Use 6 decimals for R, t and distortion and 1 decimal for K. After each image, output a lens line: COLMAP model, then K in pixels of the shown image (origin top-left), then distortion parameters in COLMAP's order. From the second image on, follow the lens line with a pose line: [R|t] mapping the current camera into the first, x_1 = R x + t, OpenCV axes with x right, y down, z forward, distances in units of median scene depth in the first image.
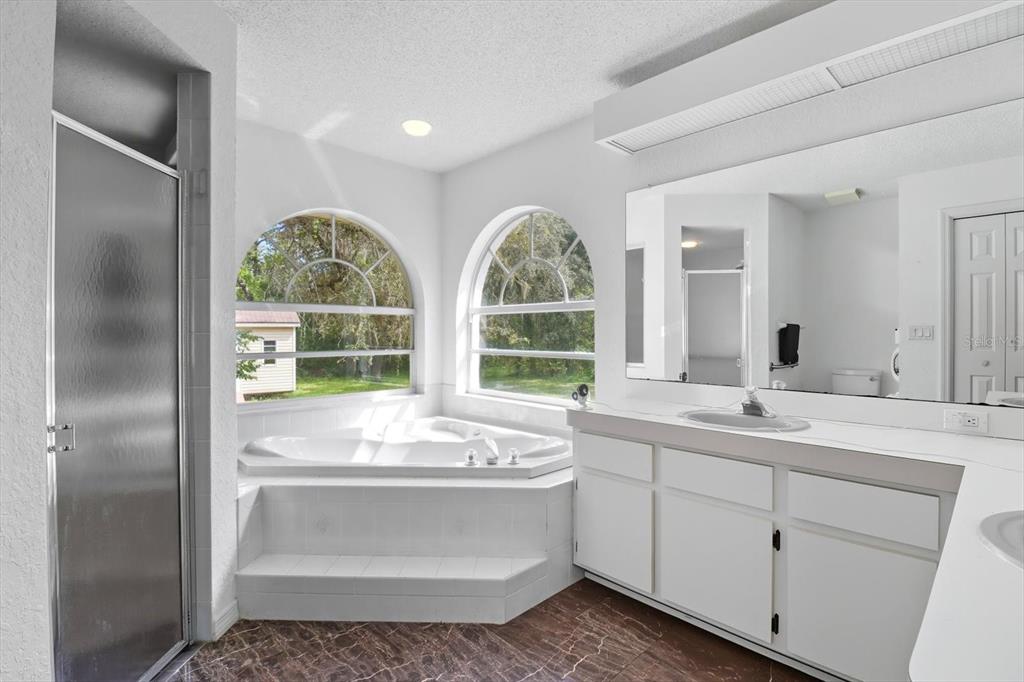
lens RADIAL K [[480.5, 0, 511.1], [0, 480.5, 337.4], [0, 0, 1]] dist [-0.009043, -0.007608]
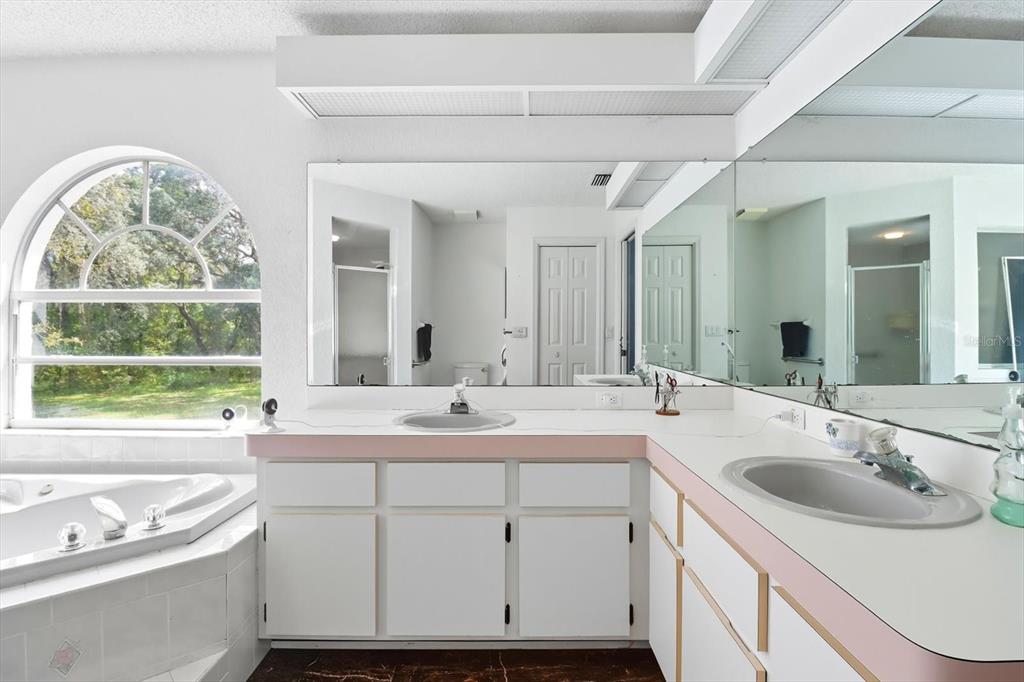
lens RADIAL K [[480.5, 0, 515.1], [0, 480.5, 337.3], [0, 0, 1]] dist [-0.009043, -0.007608]
pose [[0.690797, -0.004651, 0.723034, -0.104482], [0.003423, 0.999989, 0.003162, -0.000746], [-0.723040, 0.000290, 0.690806, 0.156727]]
